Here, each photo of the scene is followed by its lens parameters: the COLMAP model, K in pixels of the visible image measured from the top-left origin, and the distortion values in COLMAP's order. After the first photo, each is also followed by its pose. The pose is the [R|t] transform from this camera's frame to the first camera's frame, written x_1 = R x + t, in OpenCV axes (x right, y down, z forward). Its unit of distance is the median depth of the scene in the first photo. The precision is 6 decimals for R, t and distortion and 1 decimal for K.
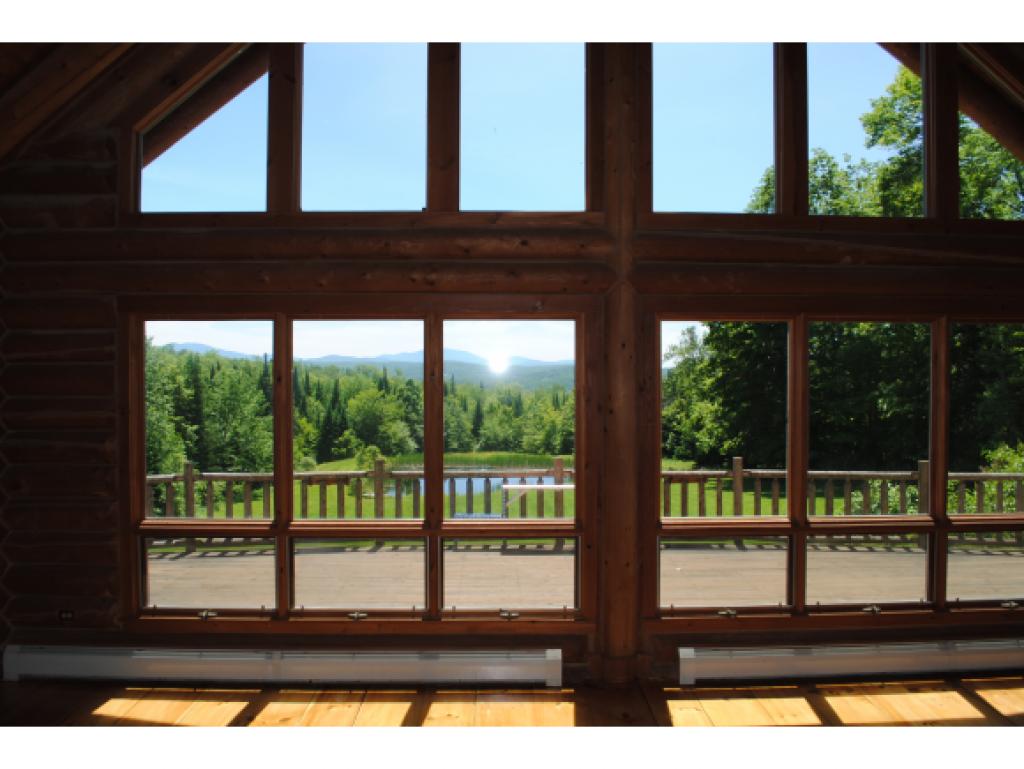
lens RADIAL K [[827.1, 0, 512.0], [0, 827.1, 384.5], [0, 0, 1]] dist [-0.074357, 0.008697]
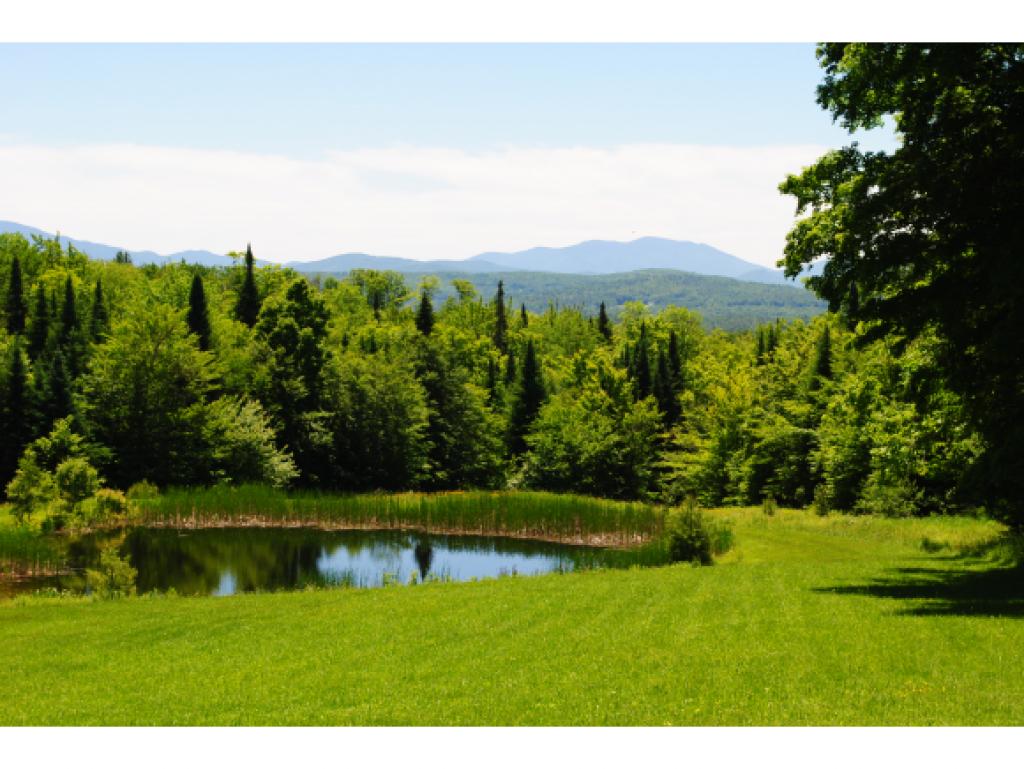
lens RADIAL K [[2195.8, 0, 512.0], [0, 2195.8, 384.5], [0, 0, 1]] dist [0.059936, 0.101949]
pose [[0.989194, 0.012414, -0.146089, 0.127831], [-0.009050, 0.999679, 0.023671, 0.017649], [0.146336, -0.022093, 0.988988, 0.108174]]
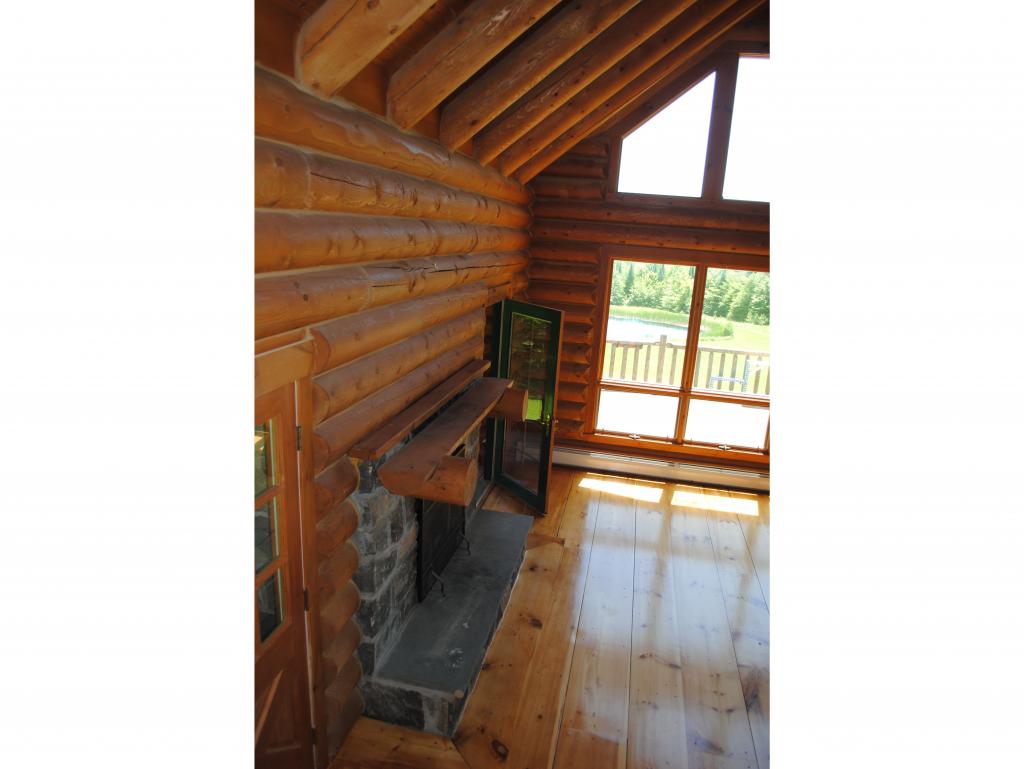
lens RADIAL K [[623.4, 0, 512.0], [0, 623.4, 384.5], [0, 0, 1]] dist [-0.071849, 0.000753]
pose [[0.974262, 0.111643, -0.195830, -0.017280], [-0.066919, 0.972820, 0.221682, -0.004470], [0.215256, -0.202872, 0.955253, -0.013042]]
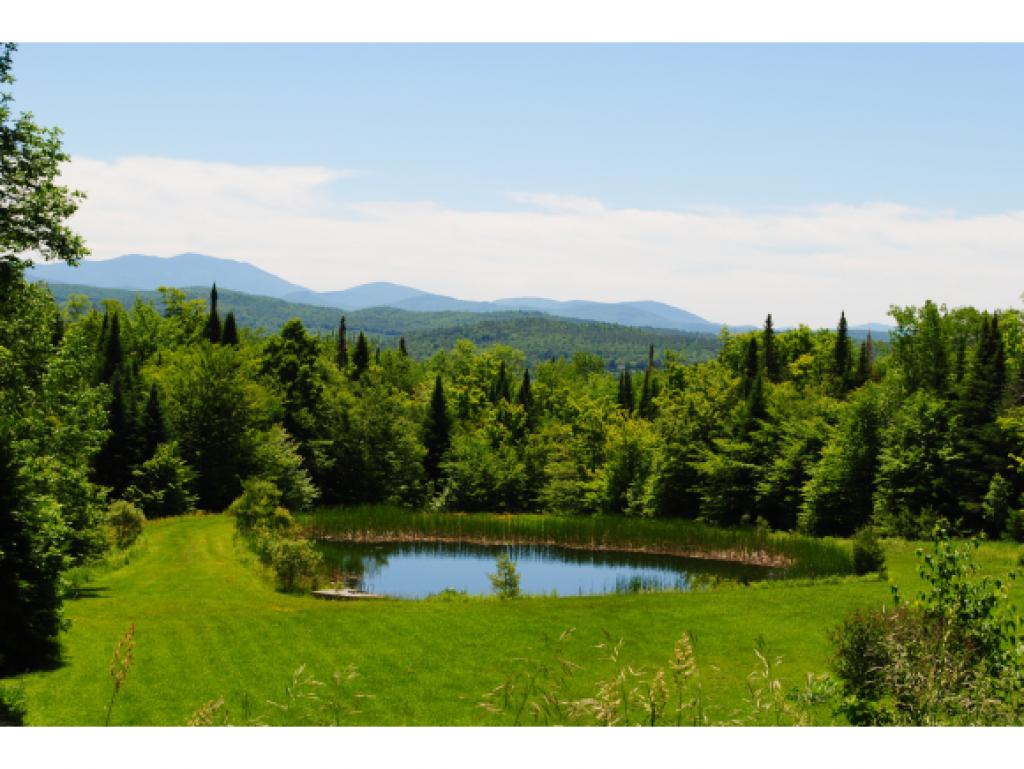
lens RADIAL K [[2247.4, 0, 512.0], [0, 2247.4, 384.5], [0, 0, 1]] dist [0.054460, 0.161599]
pose [[0.997025, 0.037490, 0.067343, -0.112010], [-0.038163, 0.999233, 0.008726, 0.012163], [-0.066964, -0.011270, 0.997692, -0.080255]]
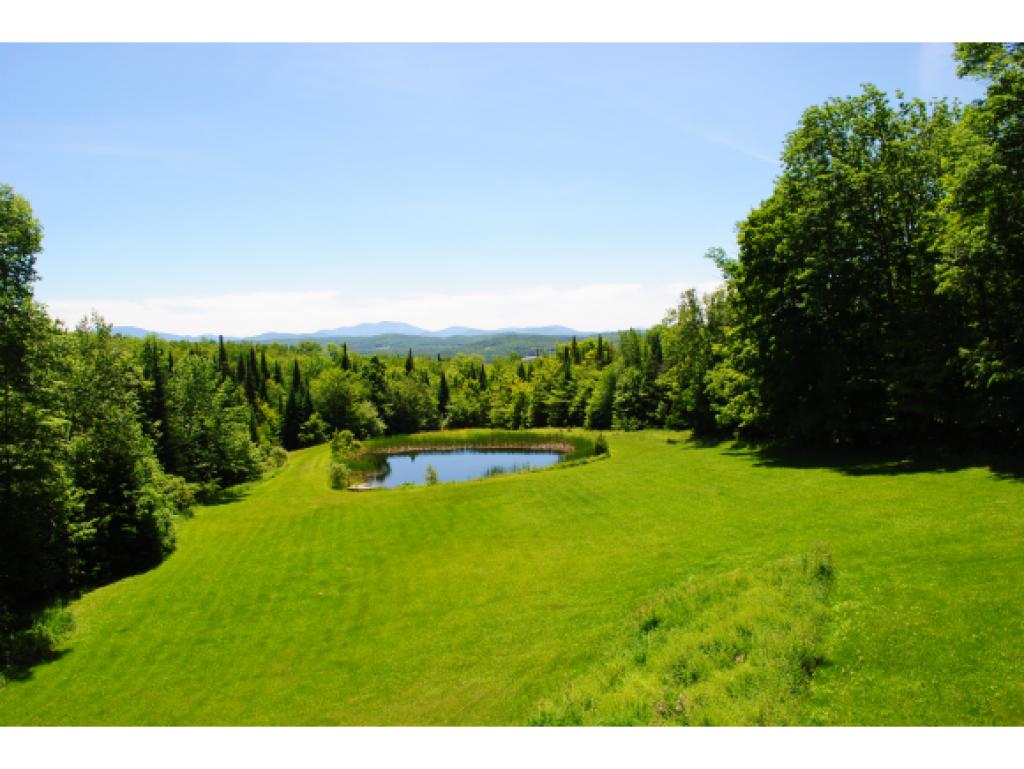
lens RADIAL K [[827.1, 0, 512.0], [0, 827.1, 384.5], [0, 0, 1]] dist [-0.074357, 0.008697]
pose [[0.996565, -0.044033, 0.070141, -0.041283], [0.041349, 0.998373, 0.039269, -0.005223], [-0.071756, -0.036234, 0.996764, 0.058900]]
